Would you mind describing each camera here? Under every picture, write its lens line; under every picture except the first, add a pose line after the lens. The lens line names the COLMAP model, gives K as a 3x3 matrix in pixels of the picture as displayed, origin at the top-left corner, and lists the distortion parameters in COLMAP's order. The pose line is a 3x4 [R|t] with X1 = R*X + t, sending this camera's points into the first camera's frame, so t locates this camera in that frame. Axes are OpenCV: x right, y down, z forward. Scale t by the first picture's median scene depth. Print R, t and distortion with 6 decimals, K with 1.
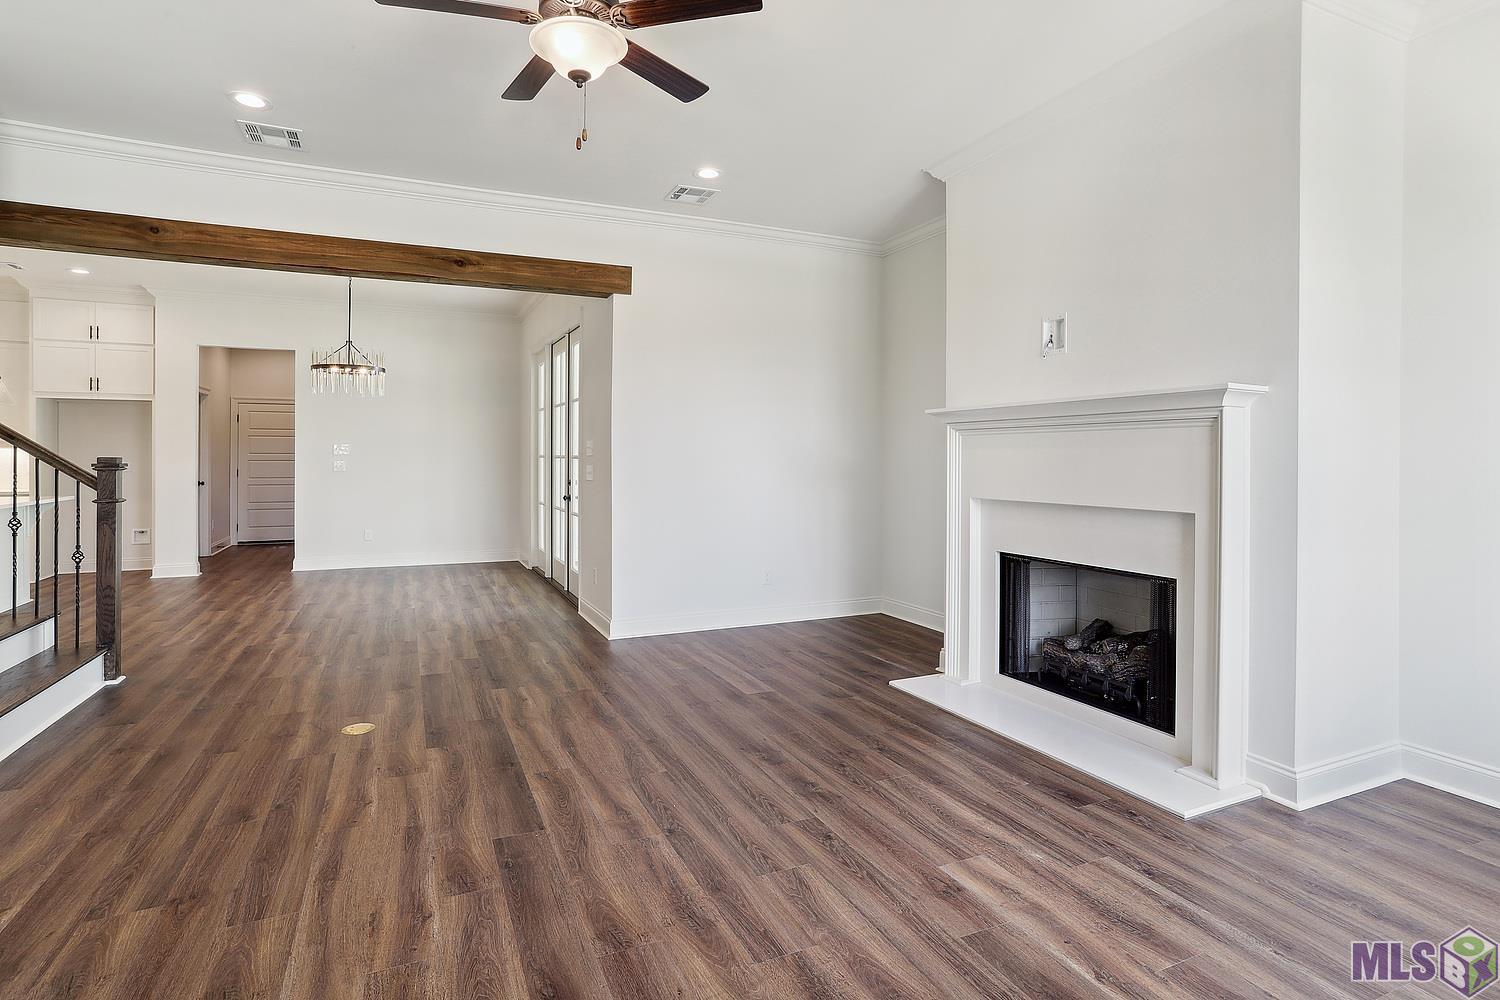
lens RADIAL K [[755.3, 0, 738.7], [0, 755.3, 449.1], [0, 0, 1]] dist [-0.047483, 0.028856]
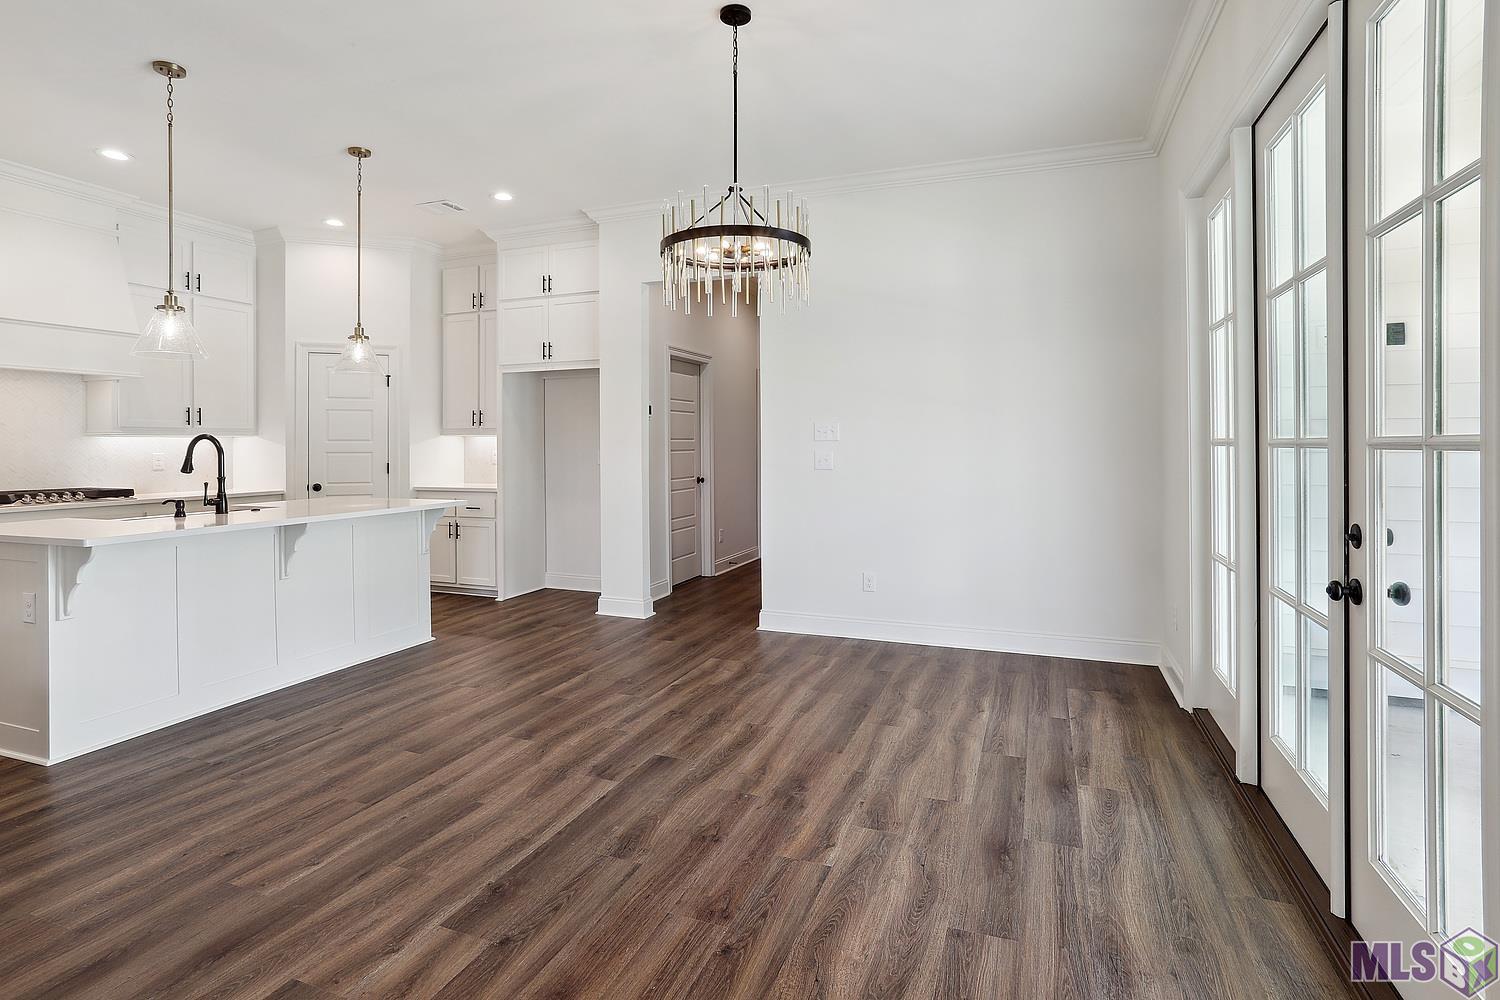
lens RADIAL K [[755.3, 0, 738.7], [0, 755.3, 449.1], [0, 0, 1]] dist [-0.047483, 0.028856]
pose [[0.695074, 0.001484, -0.718937, -0.339301], [0.011992, 0.999835, 0.013658, 0.010966], [0.718838, -0.018114, 0.694941, 1.179920]]
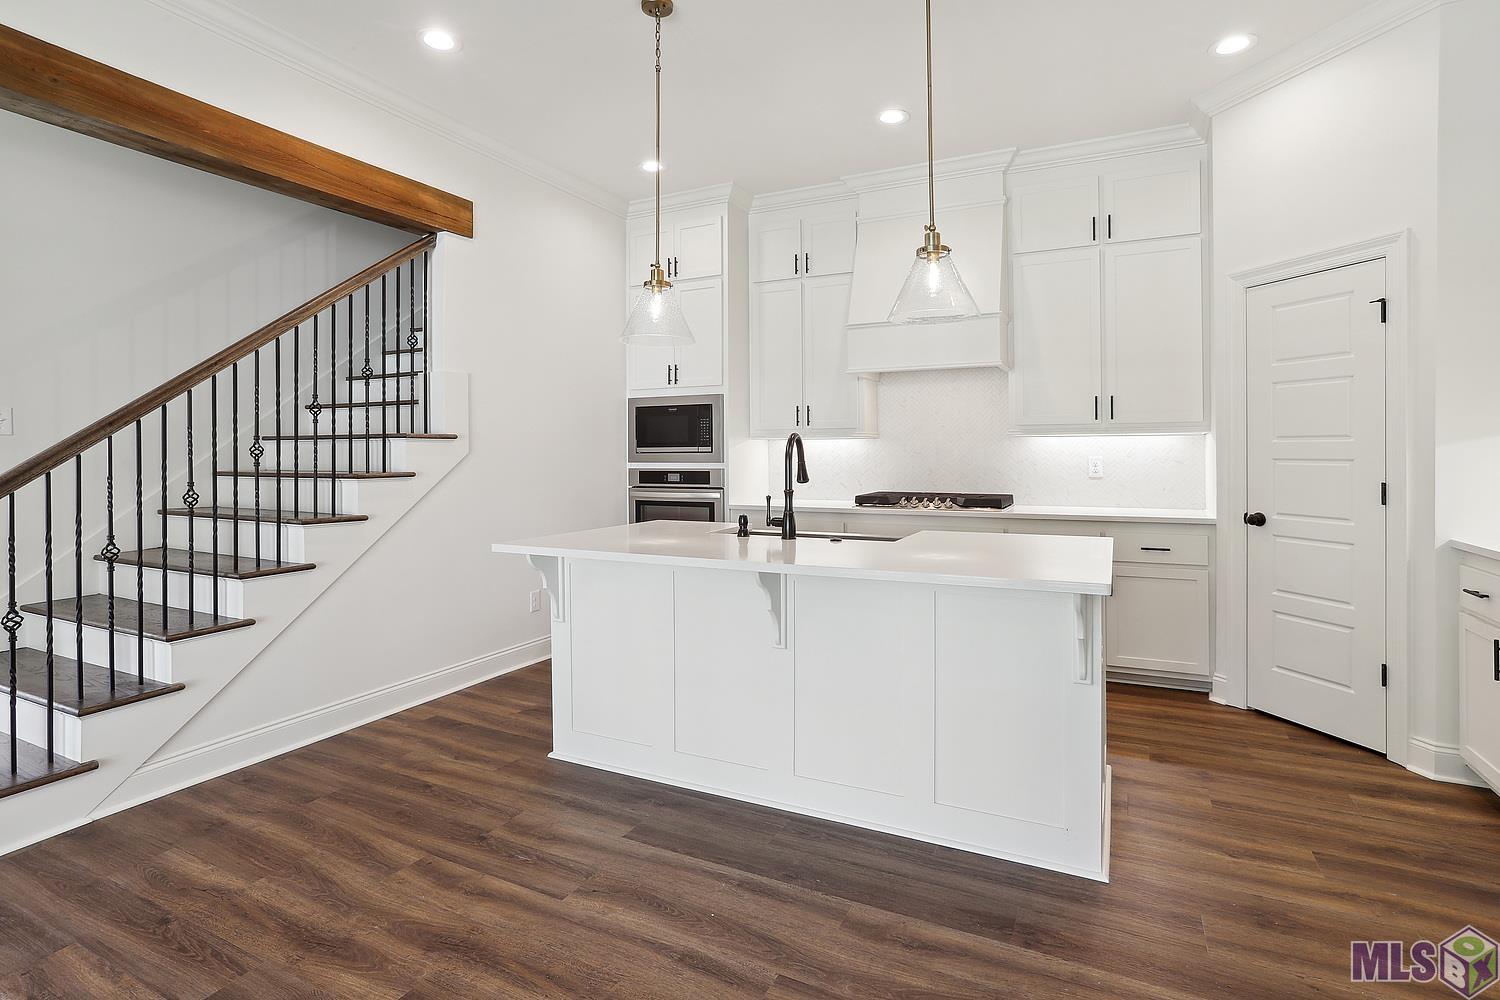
lens RADIAL K [[755.3, 0, 738.7], [0, 755.3, 449.1], [0, 0, 1]] dist [-0.047483, 0.028856]
pose [[-0.779764, 0.001141, -0.626073, -1.026937], [0.010235, 0.999888, -0.010925, 0.020429], [0.625990, -0.014927, -0.779688, 1.936491]]
